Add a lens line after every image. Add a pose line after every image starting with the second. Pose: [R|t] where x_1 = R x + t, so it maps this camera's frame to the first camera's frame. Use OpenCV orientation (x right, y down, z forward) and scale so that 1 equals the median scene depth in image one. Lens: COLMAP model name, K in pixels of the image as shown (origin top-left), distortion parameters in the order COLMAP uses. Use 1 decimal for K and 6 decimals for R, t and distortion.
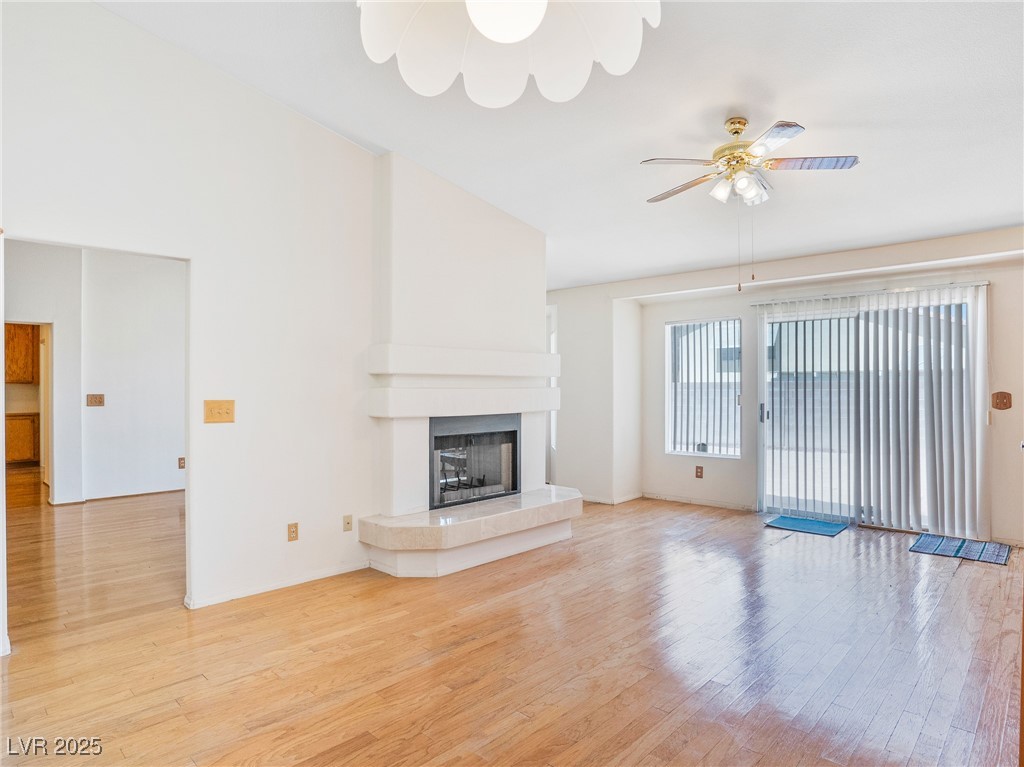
lens RADIAL K [[596.9, 0, 514.0], [0, 596.9, 383.9], [0, 0, 1]] dist [-0.043838, 0.008708]
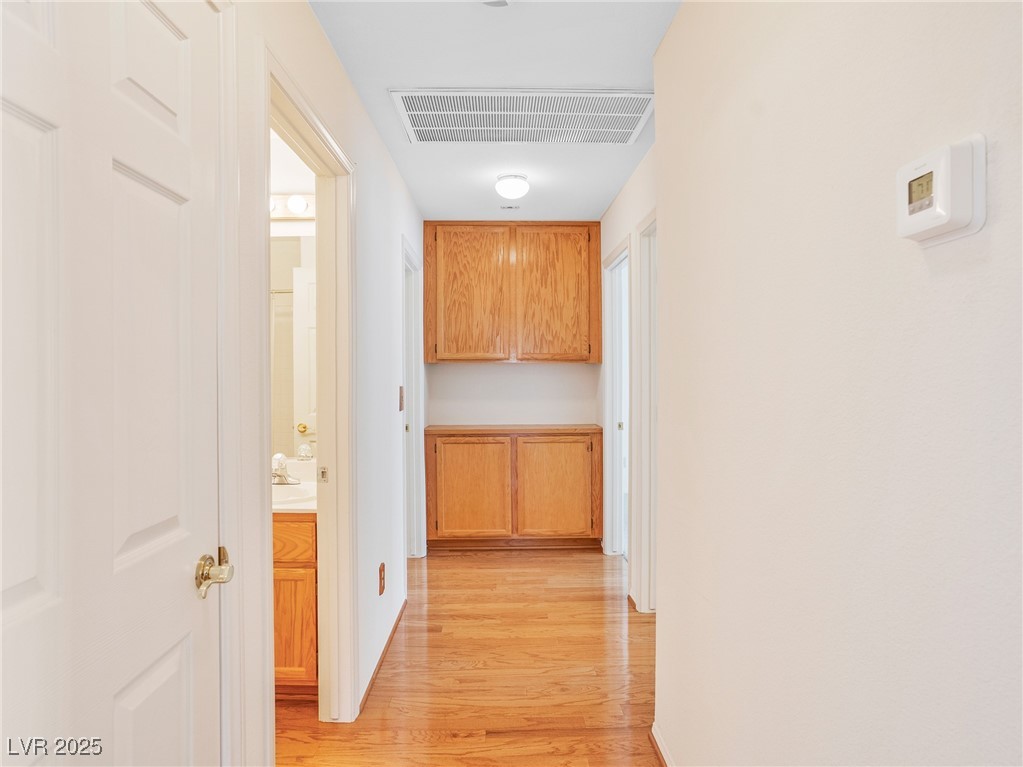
lens RADIAL K [[596.3, 0, 512.2], [0, 596.3, 379.8], [0, 0, 1]] dist [-0.043838, 0.008708]
pose [[0.687082, 0.012927, -0.726465, -0.540463], [0.007735, 0.999655, 0.025105, 0.002168], [0.726539, -0.022868, 0.686745, 0.647895]]
